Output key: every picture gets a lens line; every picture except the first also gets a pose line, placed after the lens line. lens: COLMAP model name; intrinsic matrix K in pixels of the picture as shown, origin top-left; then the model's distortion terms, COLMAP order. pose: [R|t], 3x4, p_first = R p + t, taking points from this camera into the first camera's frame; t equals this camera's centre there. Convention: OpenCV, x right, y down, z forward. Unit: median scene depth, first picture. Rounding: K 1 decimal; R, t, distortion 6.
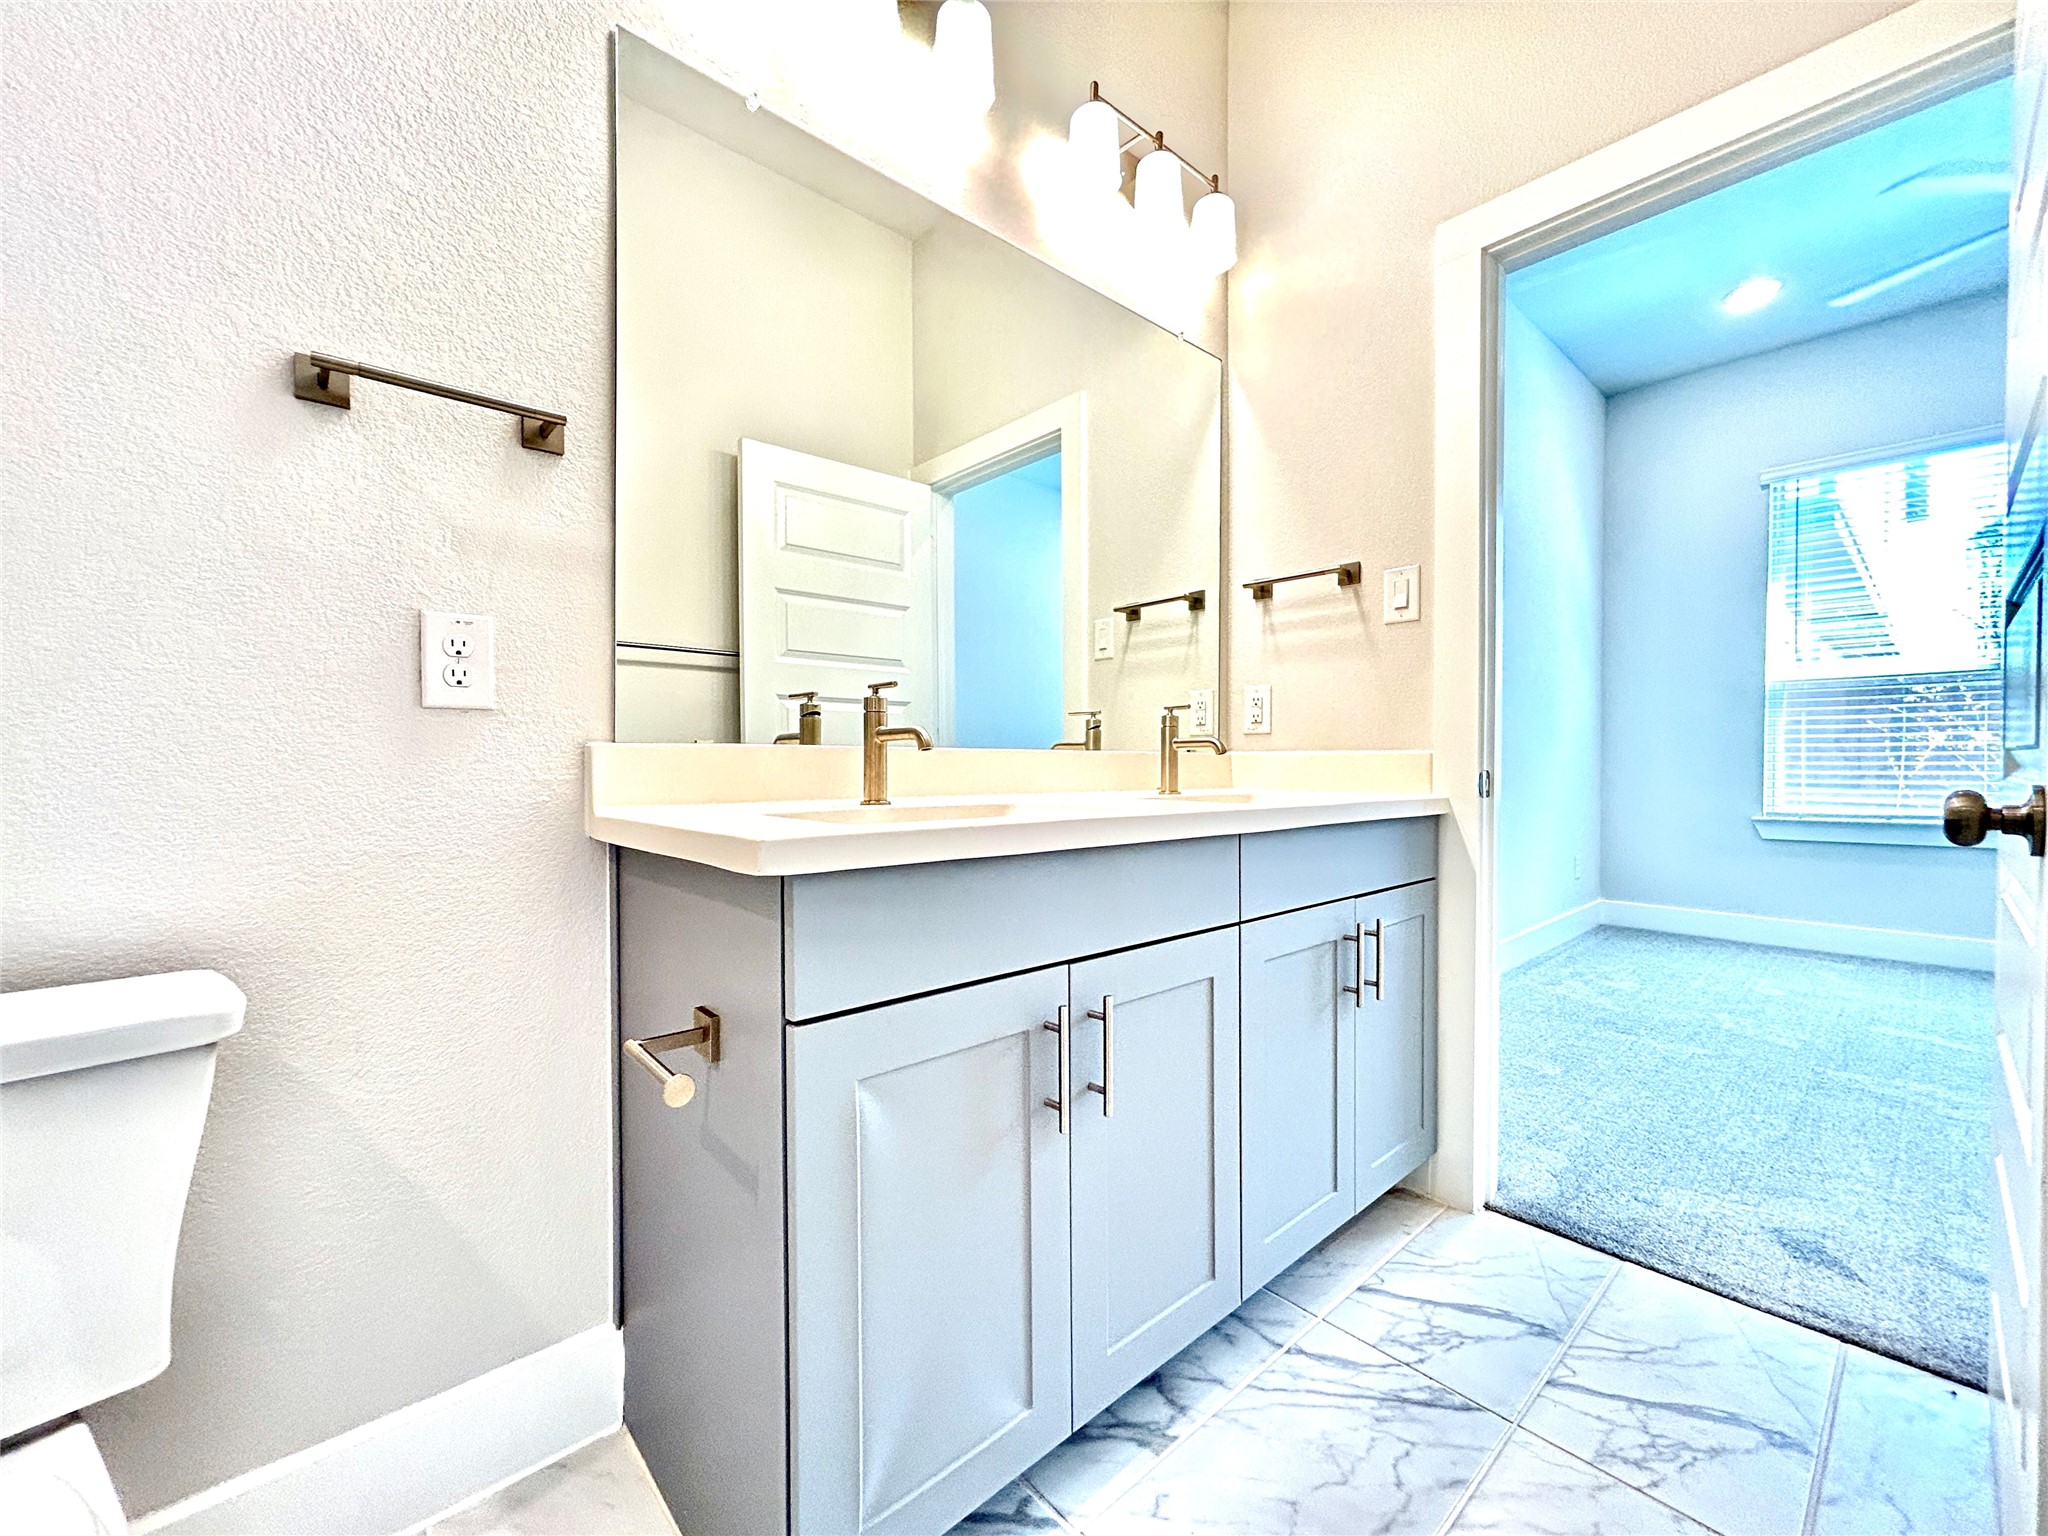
lens RADIAL K [[828.6, 0, 1020.1], [0, 828.6, 772.0], [0, 0, 1]] dist [-0.002164, 0.000628]
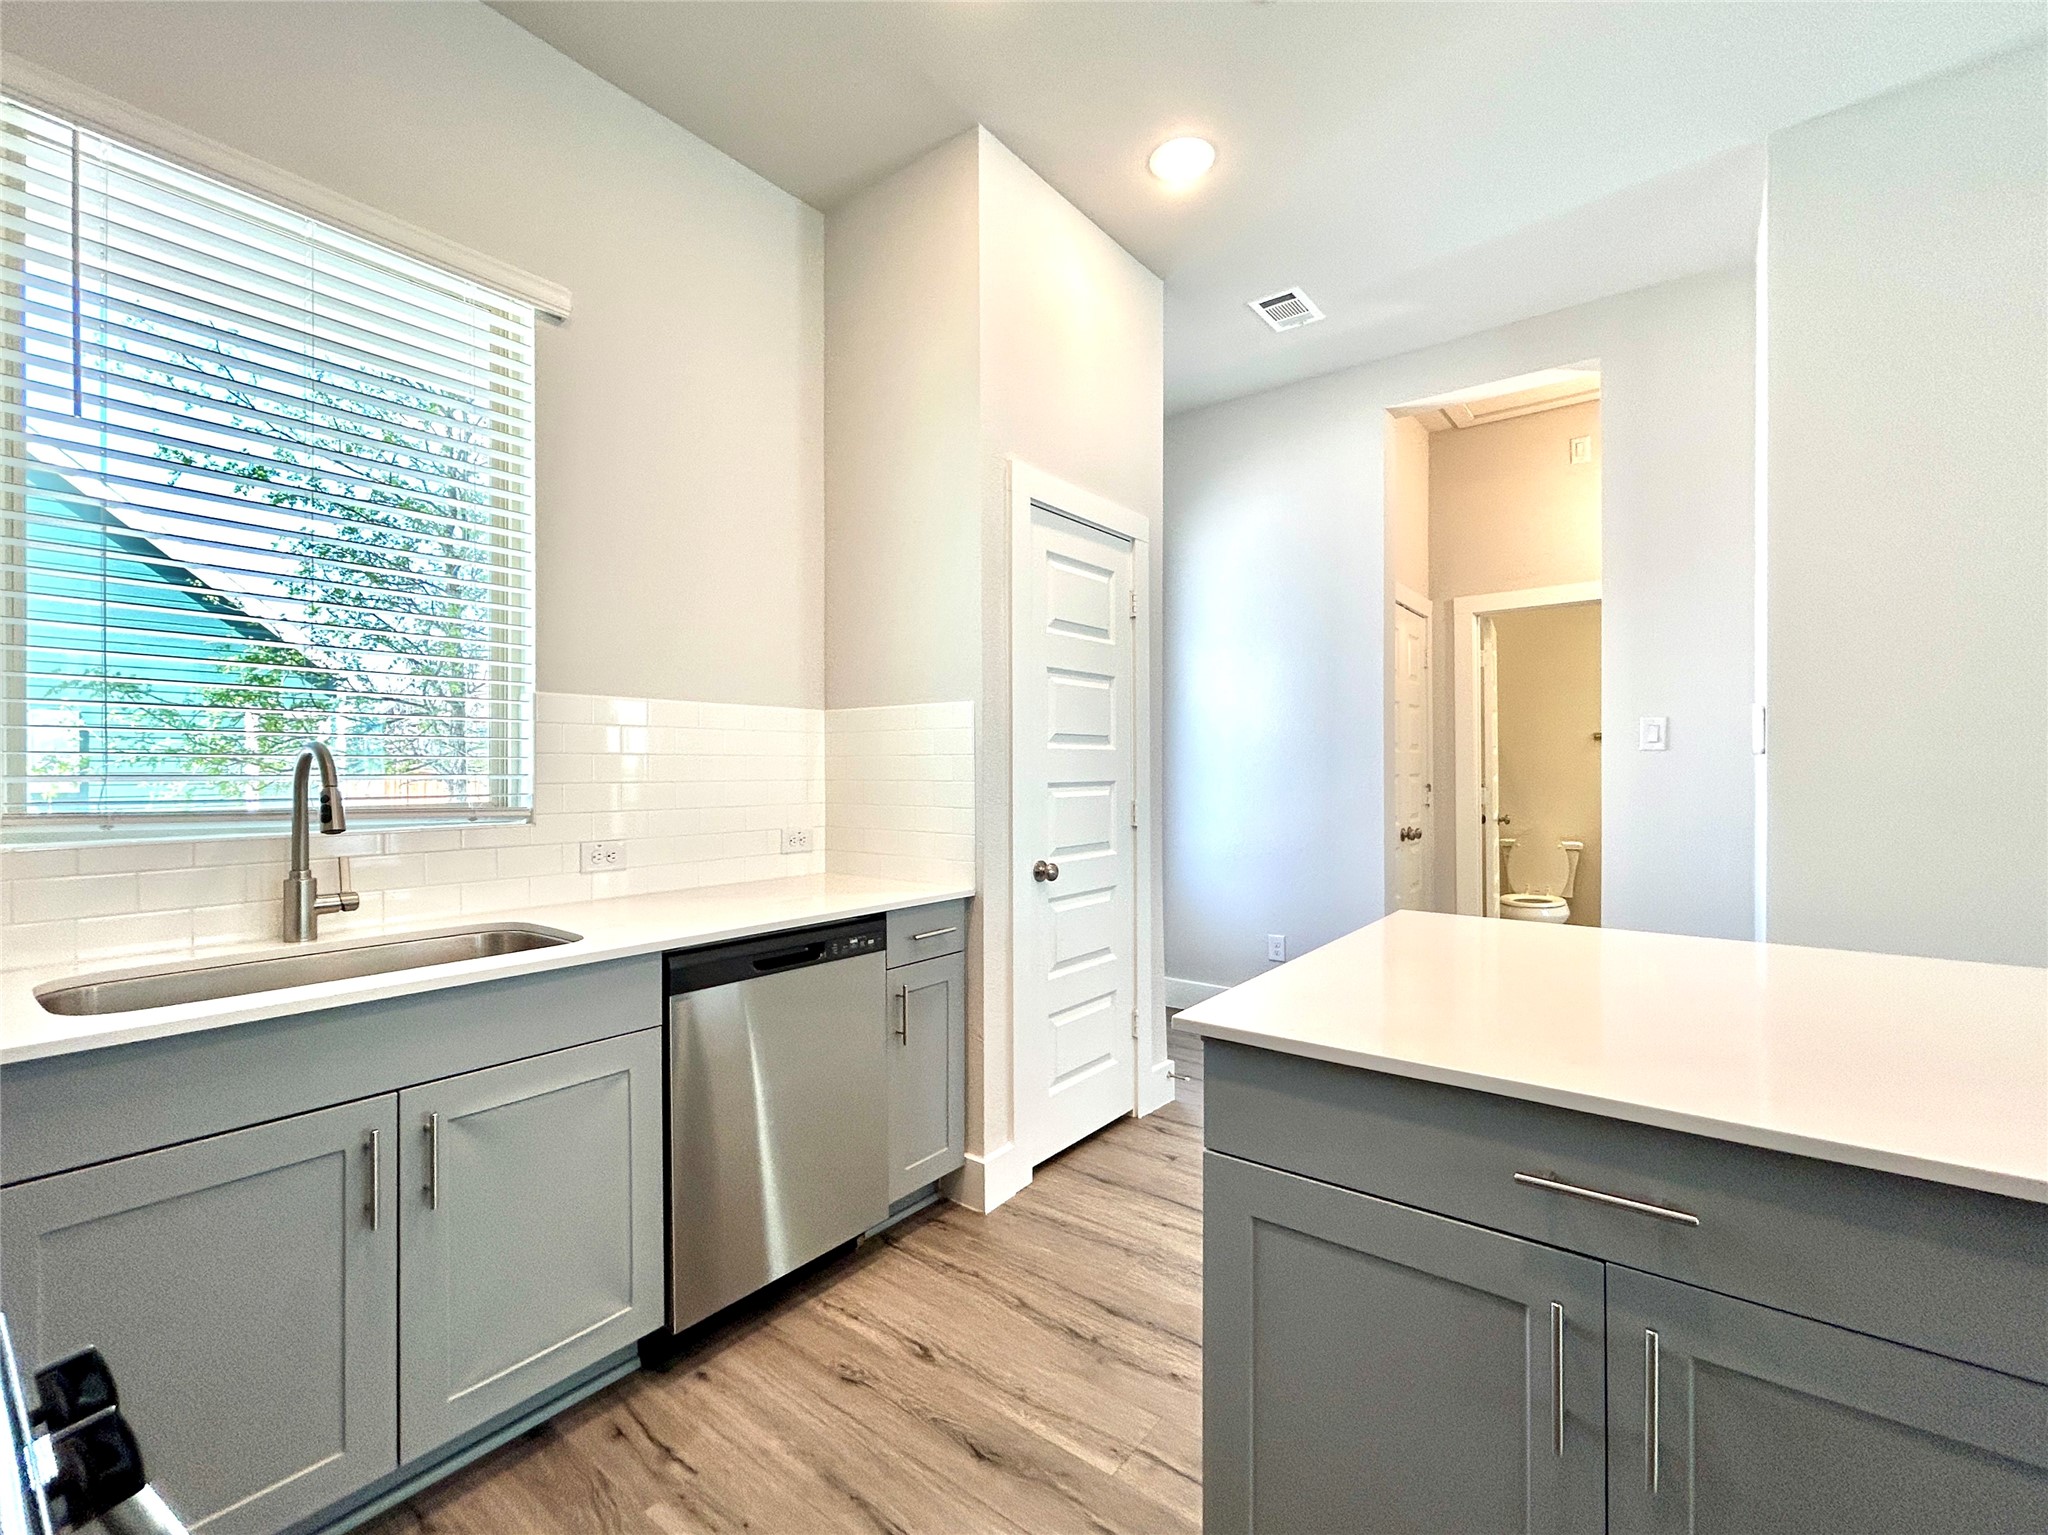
lens RADIAL K [[893.3, 0, 1016.4], [0, 893.3, 766.8], [0, 0, 1]] dist [0.002078, -0.000462]
pose [[0.176257, 0.000494, -0.984344, 3.977801], [-0.012436, 0.999921, -0.001724, -0.199189], [0.984266, 0.012545, 0.176249, -3.535928]]
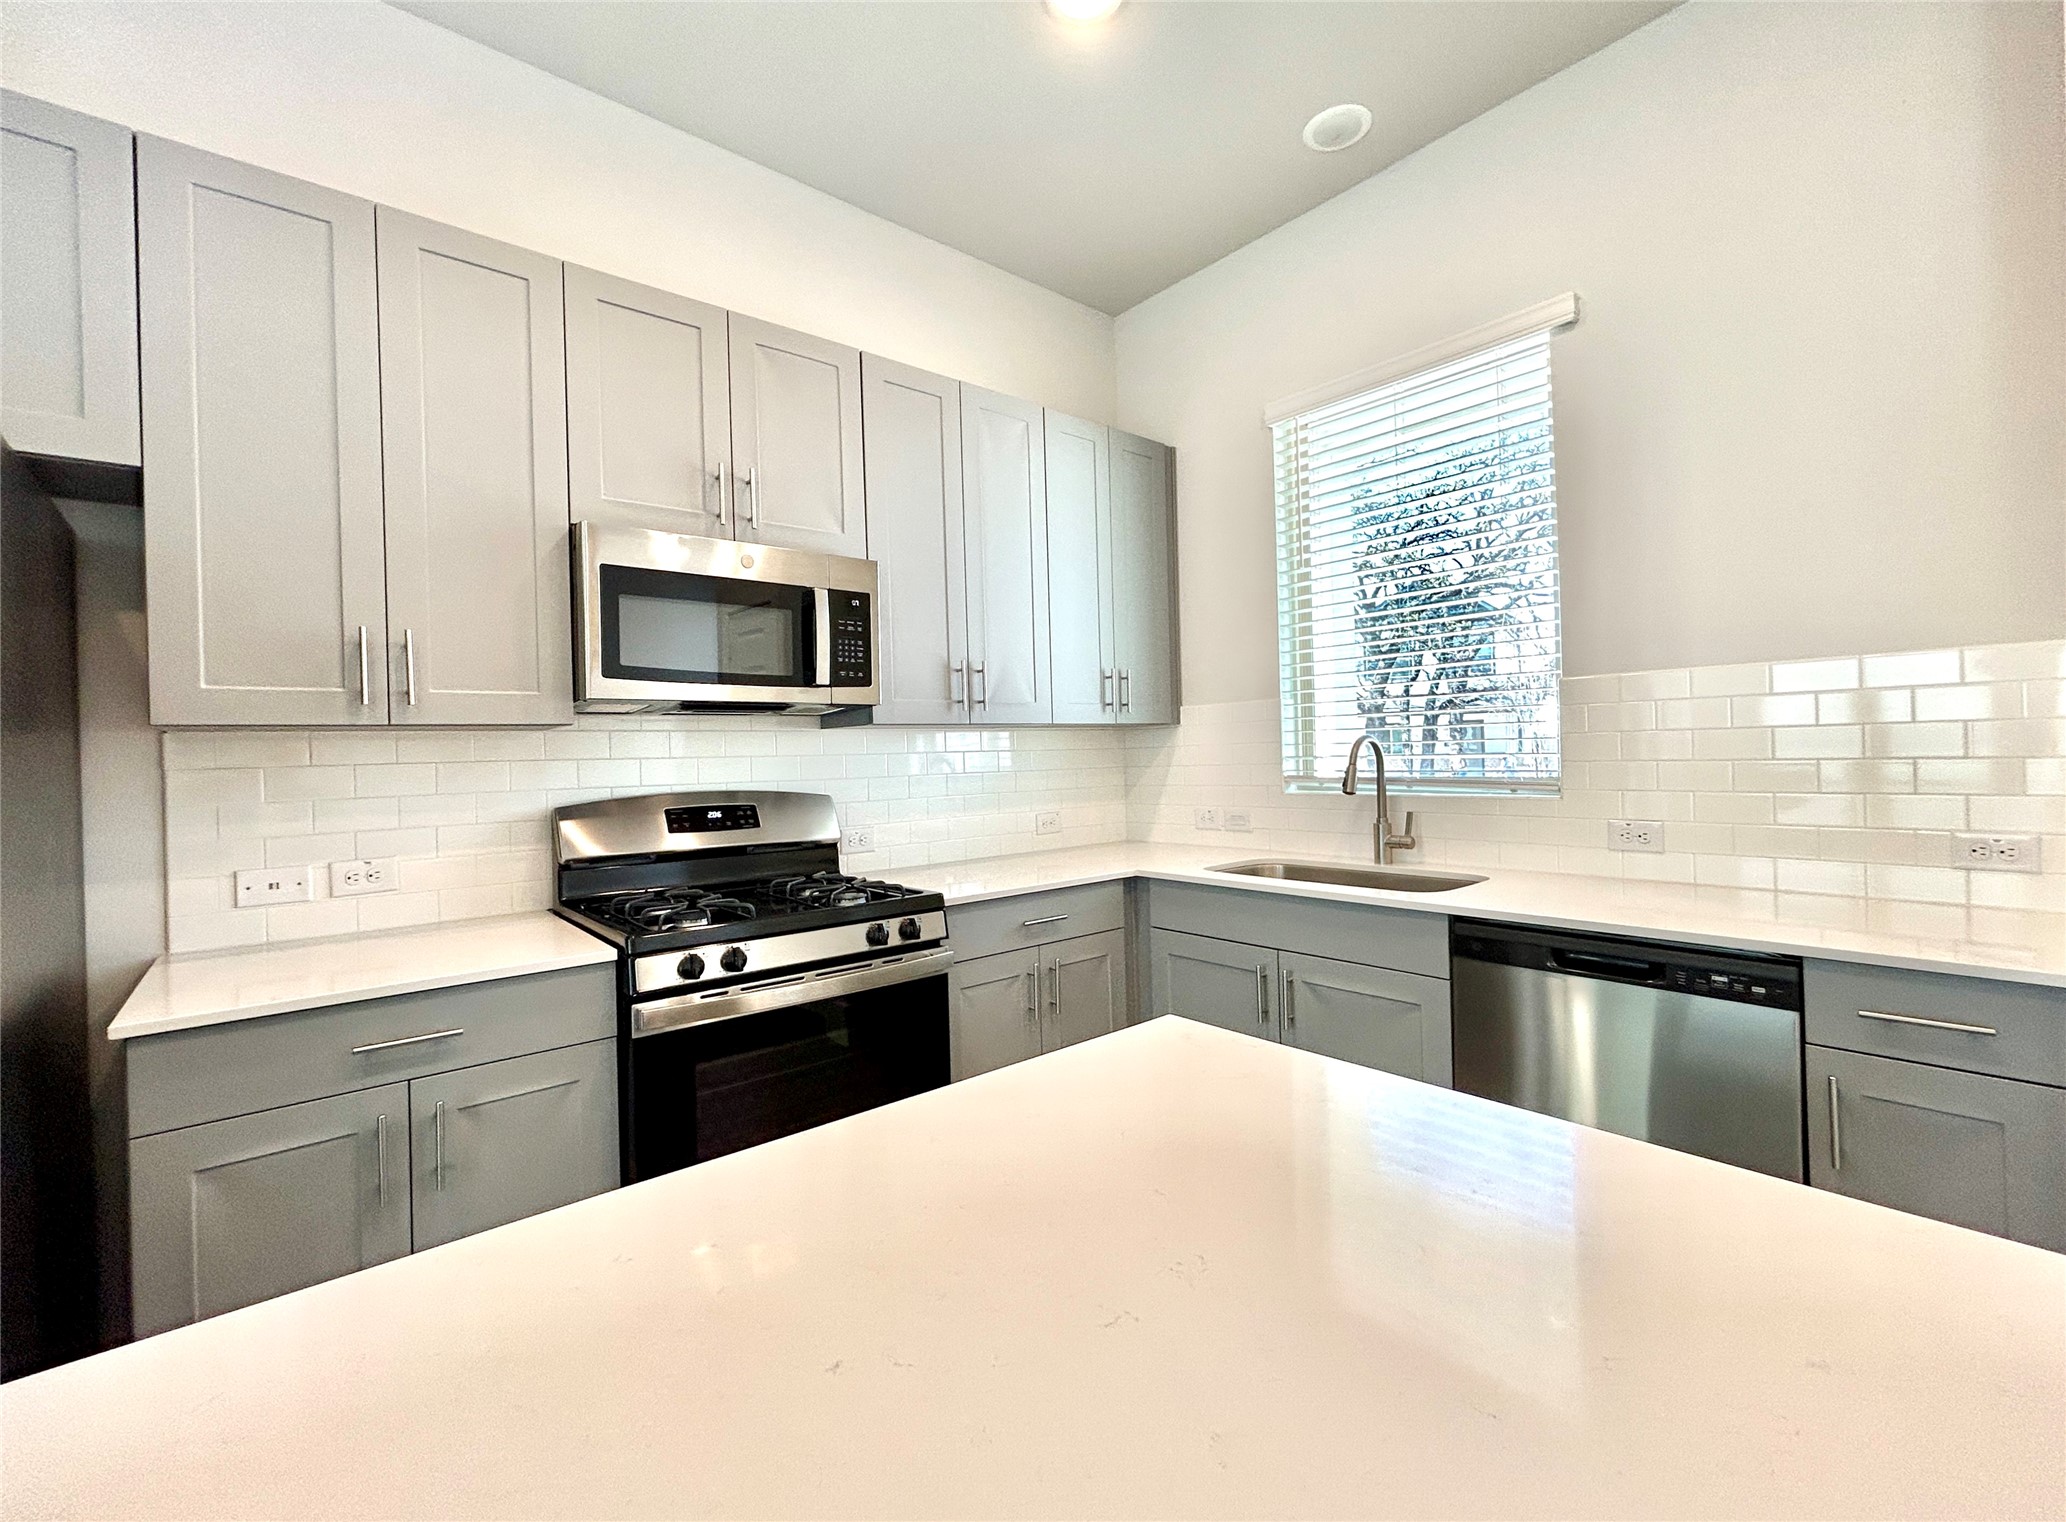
lens RADIAL K [[884.8, 0, 1040.9], [0, 884.8, 754.4], [0, 0, 1]] dist [-0.004300, 0.000502]
pose [[-0.999354, 0.029134, 0.021019, 2.987840], [0.029474, 0.999437, 0.016044, -0.244860], [-0.020540, 0.016653, -0.999650, -1.948913]]
